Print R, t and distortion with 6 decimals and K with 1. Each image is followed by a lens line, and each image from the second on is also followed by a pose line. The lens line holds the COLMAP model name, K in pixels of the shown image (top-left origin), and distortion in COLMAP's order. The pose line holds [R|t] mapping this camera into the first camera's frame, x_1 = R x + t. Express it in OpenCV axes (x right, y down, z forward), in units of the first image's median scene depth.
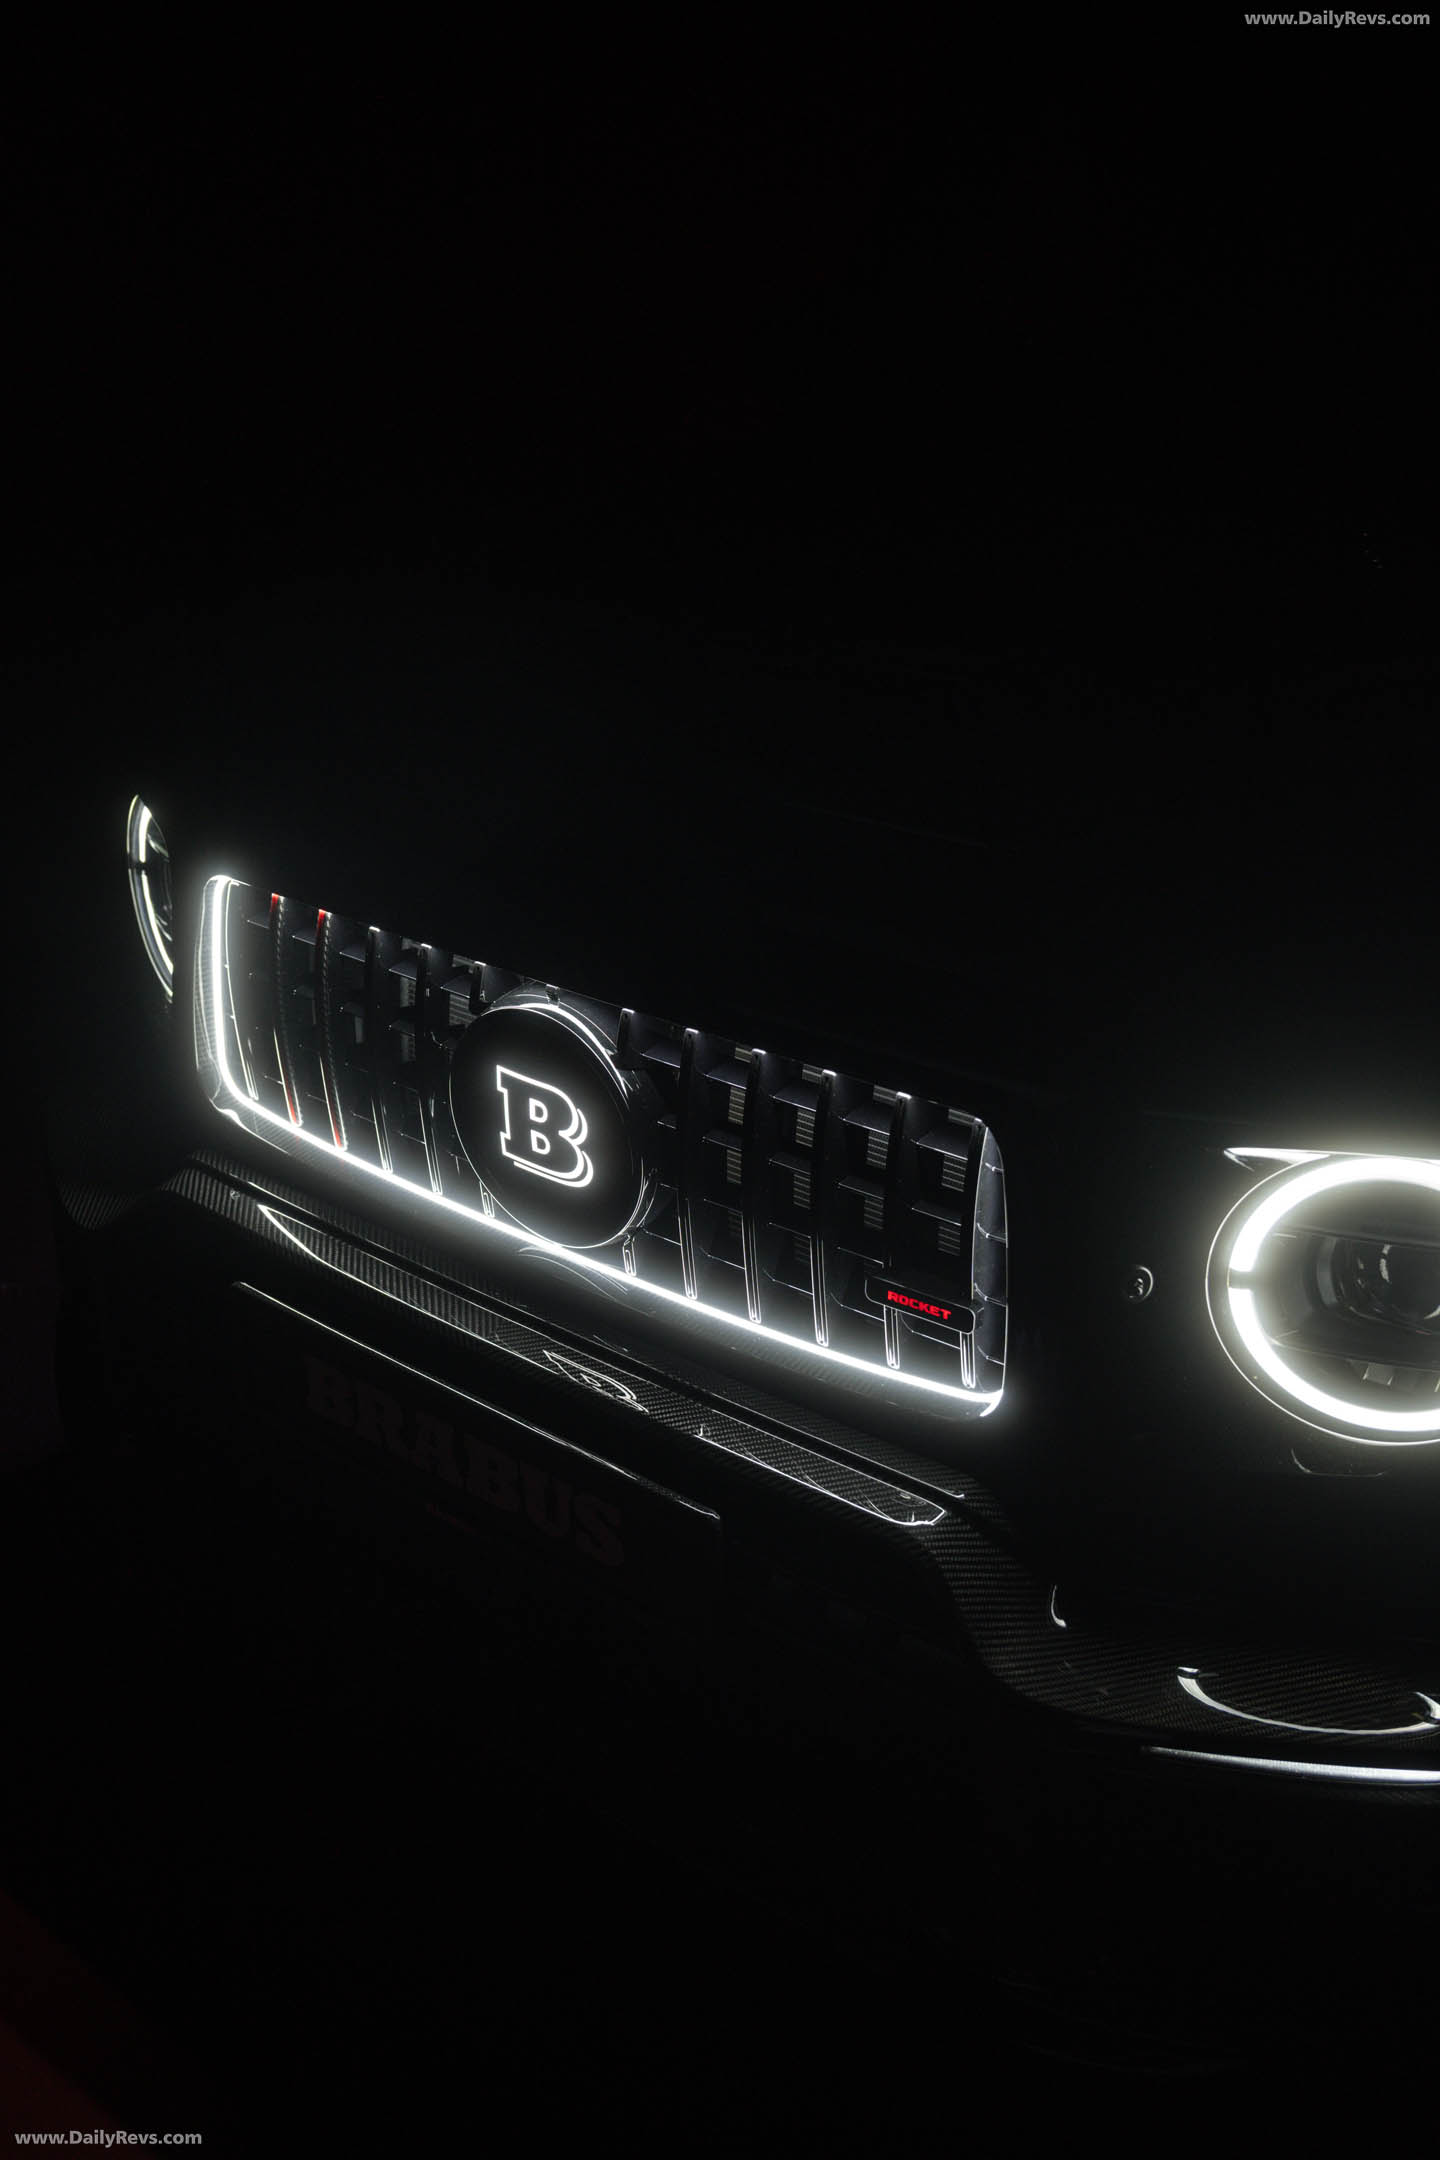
lens RADIAL K [[2056.1, 0, 721.9], [0, 2056.1, 1006.2], [0, 0, 1]] dist [0.070931, 0.000768]
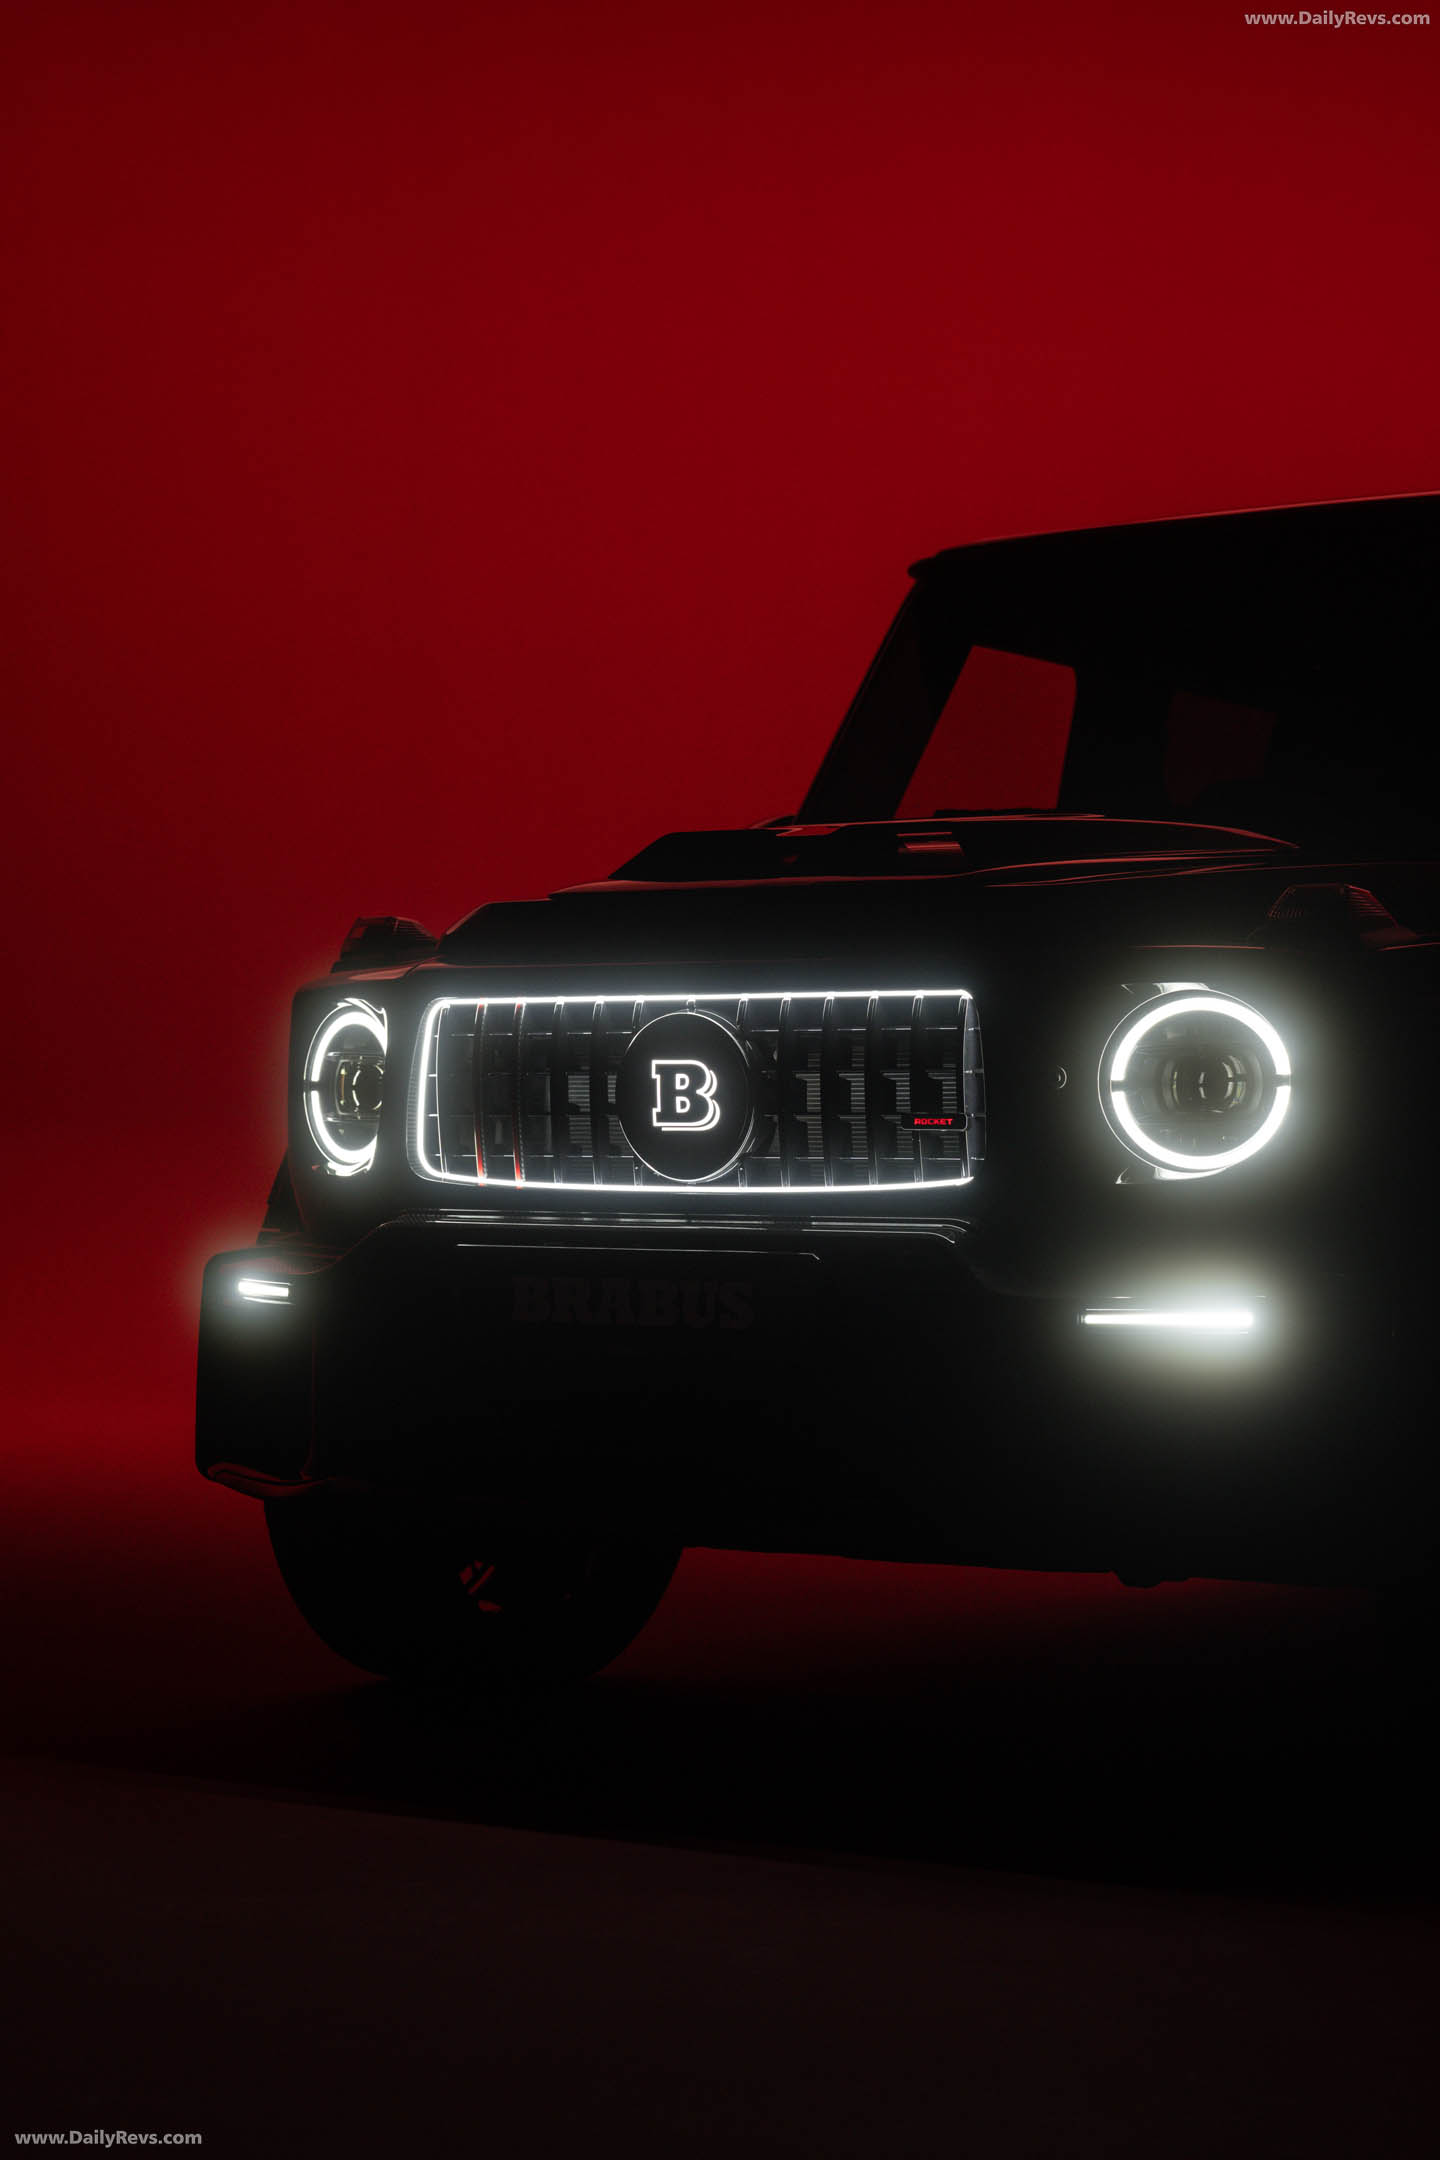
lens RADIAL K [[4221.2, 0, 720.0], [0, 4221.2, 1080.0], [0, 0, 1]] dist [0.062303, 0.032826]
pose [[0.997355, -0.001862, 0.072657, -0.290543], [0.030495, 0.918145, -0.395070, 1.301472], [-0.065974, 0.396241, 0.915773, -1.906410]]
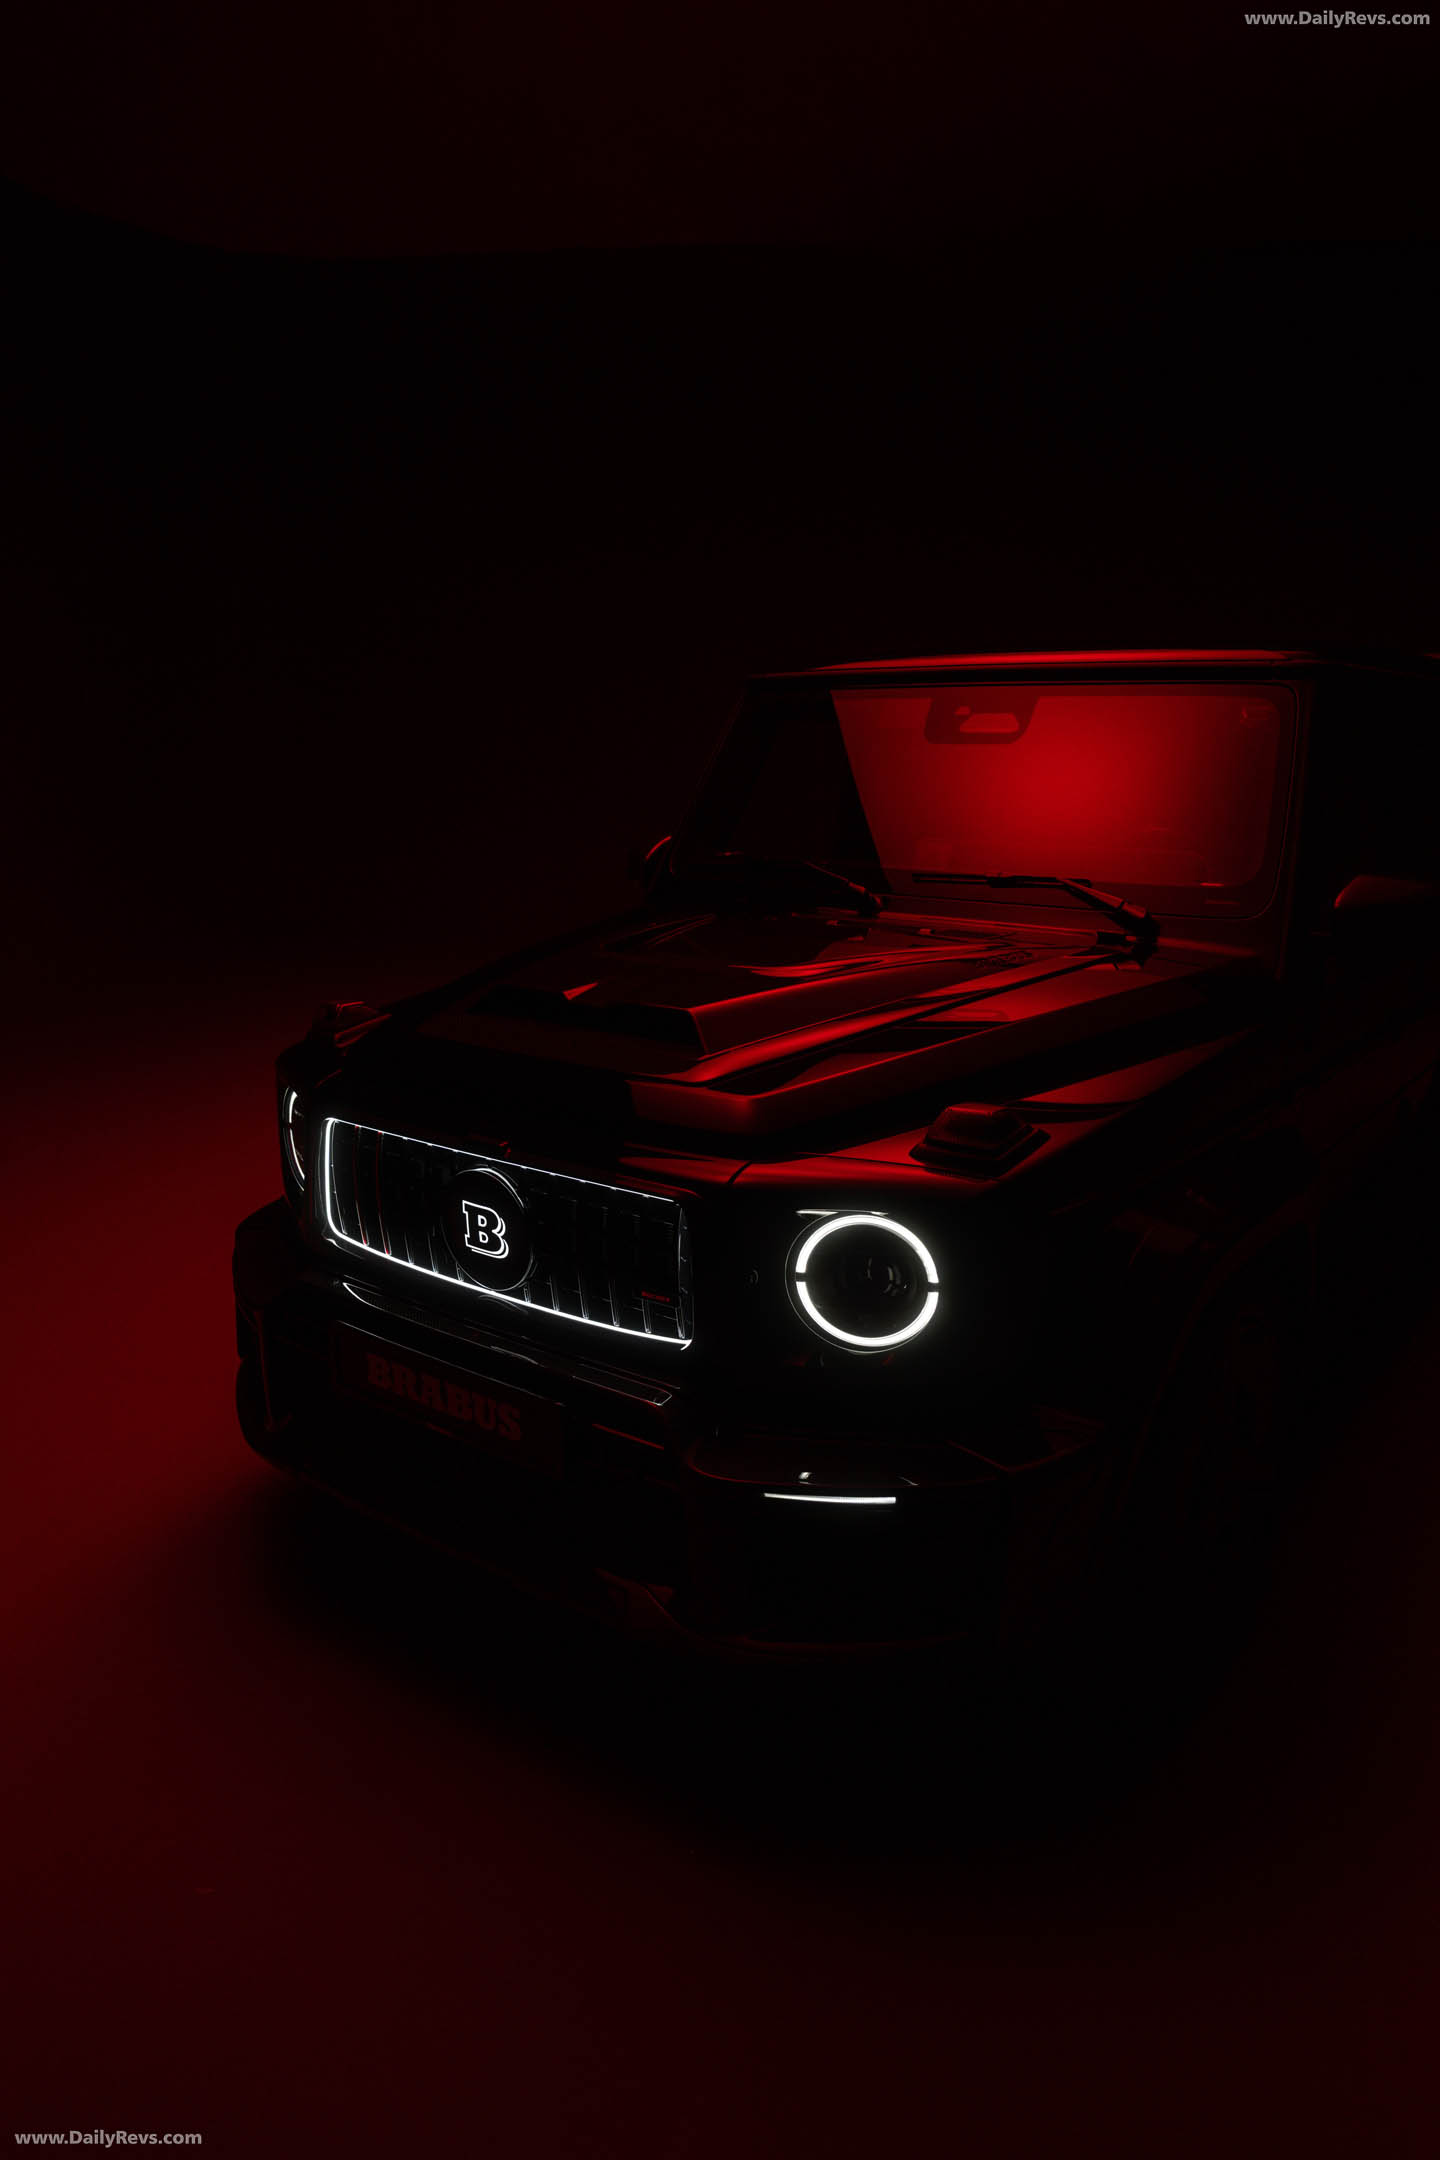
lens RADIAL K [[1431.6, 0, 720.0], [0, 1431.6, 1080.0], [0, 0, 1]] dist [0.001271, 0.000162]
pose [[0.999560, -0.015028, 0.025558, 0.112861], [0.018740, 0.988228, -0.151834, 0.132554], [-0.022976, 0.152246, 0.988076, -0.436020]]
